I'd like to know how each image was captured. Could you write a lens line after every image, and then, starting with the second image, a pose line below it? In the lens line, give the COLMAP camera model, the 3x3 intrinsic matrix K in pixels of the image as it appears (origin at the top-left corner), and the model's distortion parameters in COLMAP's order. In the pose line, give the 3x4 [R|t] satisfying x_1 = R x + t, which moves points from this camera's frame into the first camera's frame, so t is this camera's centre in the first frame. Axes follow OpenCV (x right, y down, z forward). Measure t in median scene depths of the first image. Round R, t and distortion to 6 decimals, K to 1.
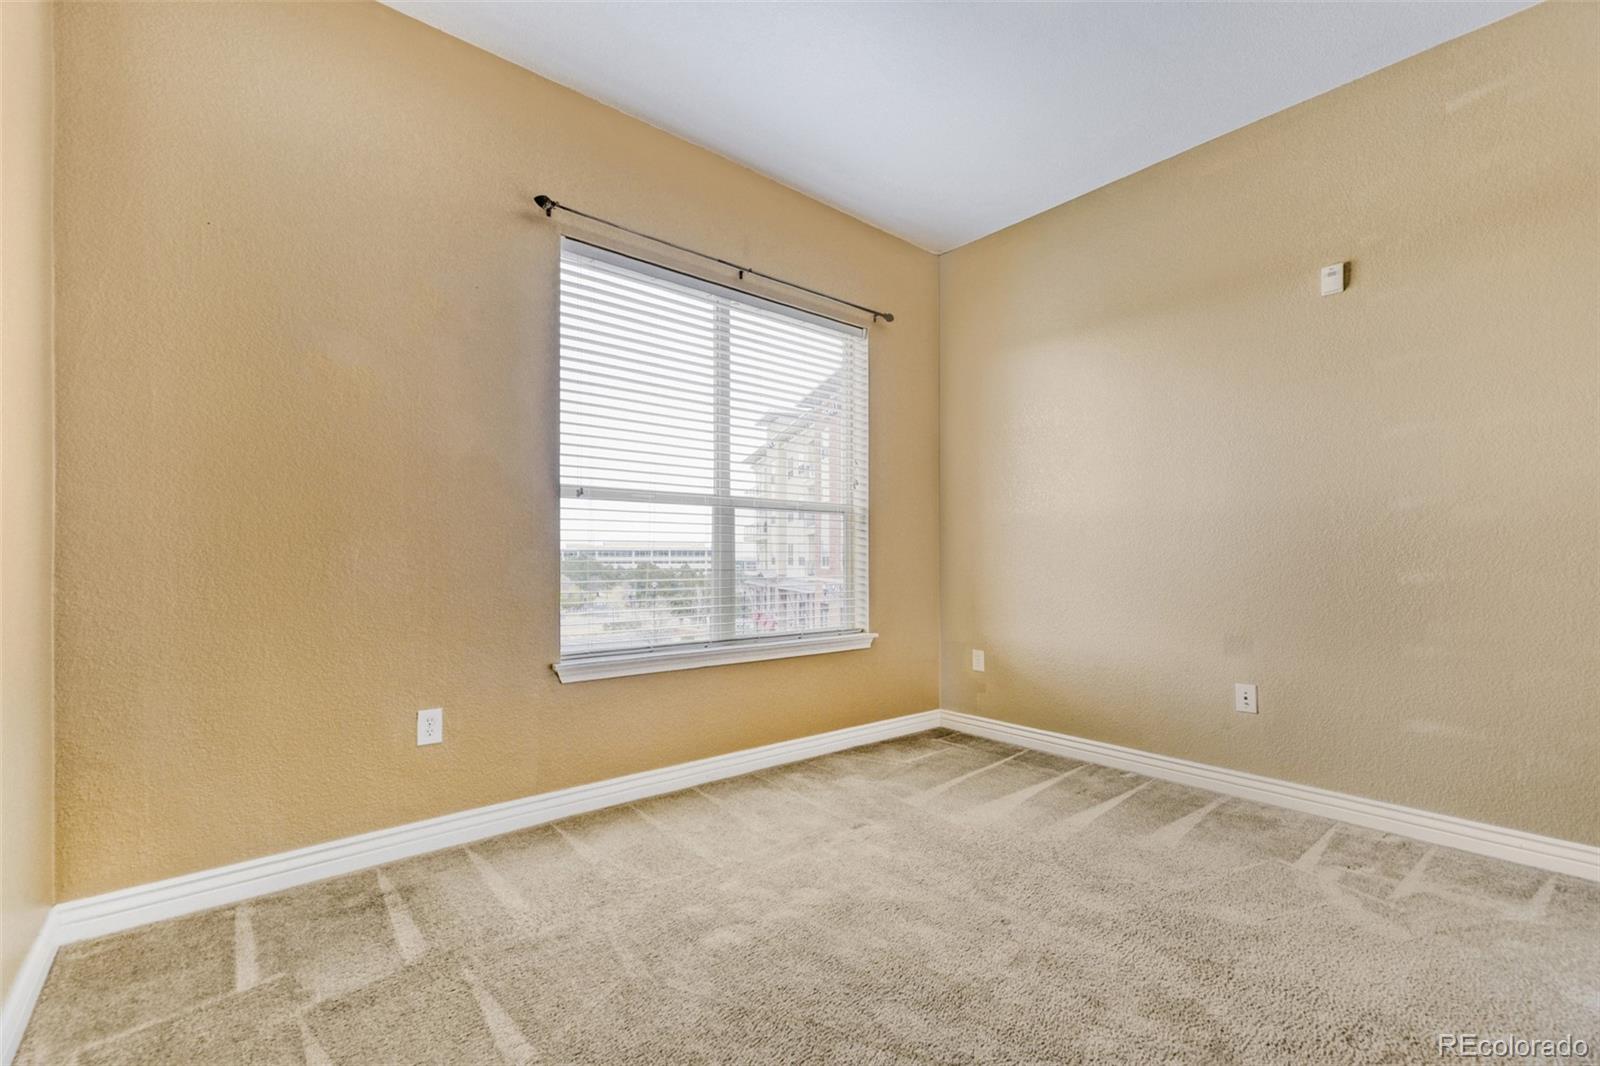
lens RADIAL K [[670.3, 0, 802.5], [0, 670.3, 544.6], [0, 0, 1]] dist [0.007525, -0.000347]
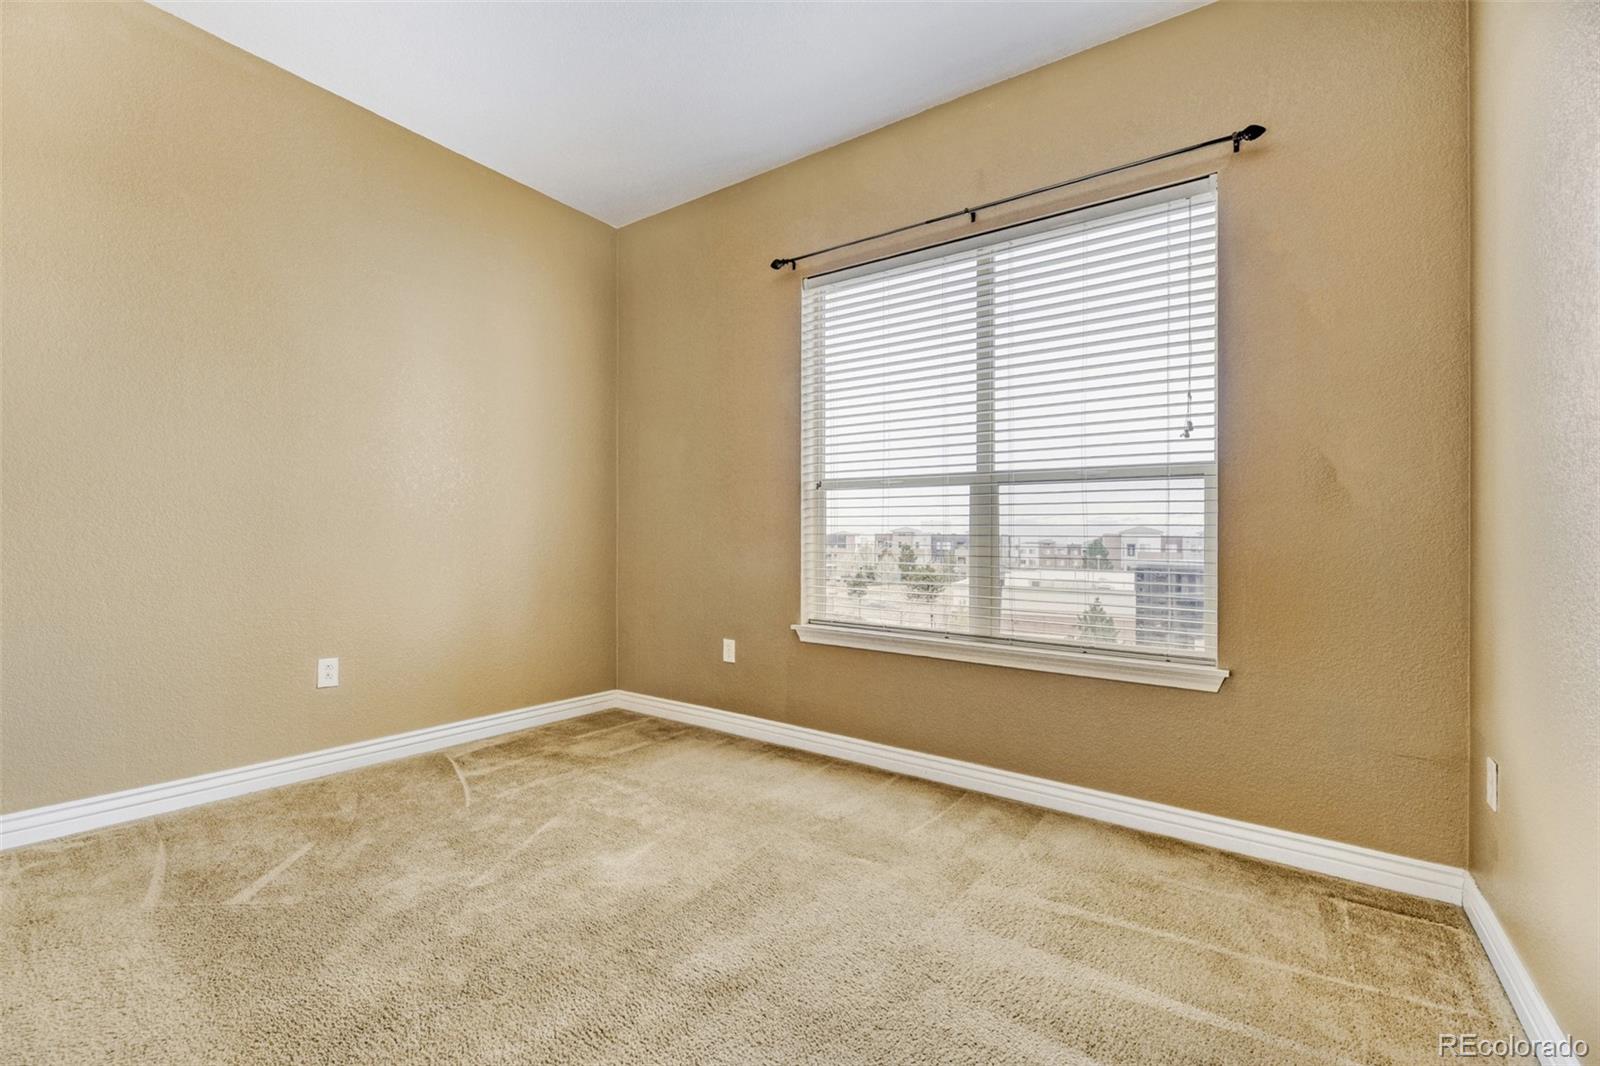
lens RADIAL K [[670.3, 0, 808.2], [0, 670.3, 542.3], [0, 0, 1]] dist [0.007525, -0.000347]
pose [[0.273881, 0.004011, -0.961755, 0.684298], [0.001535, 0.999988, 0.004608, 0.015198], [0.961762, -0.002738, 0.273871, 0.550317]]
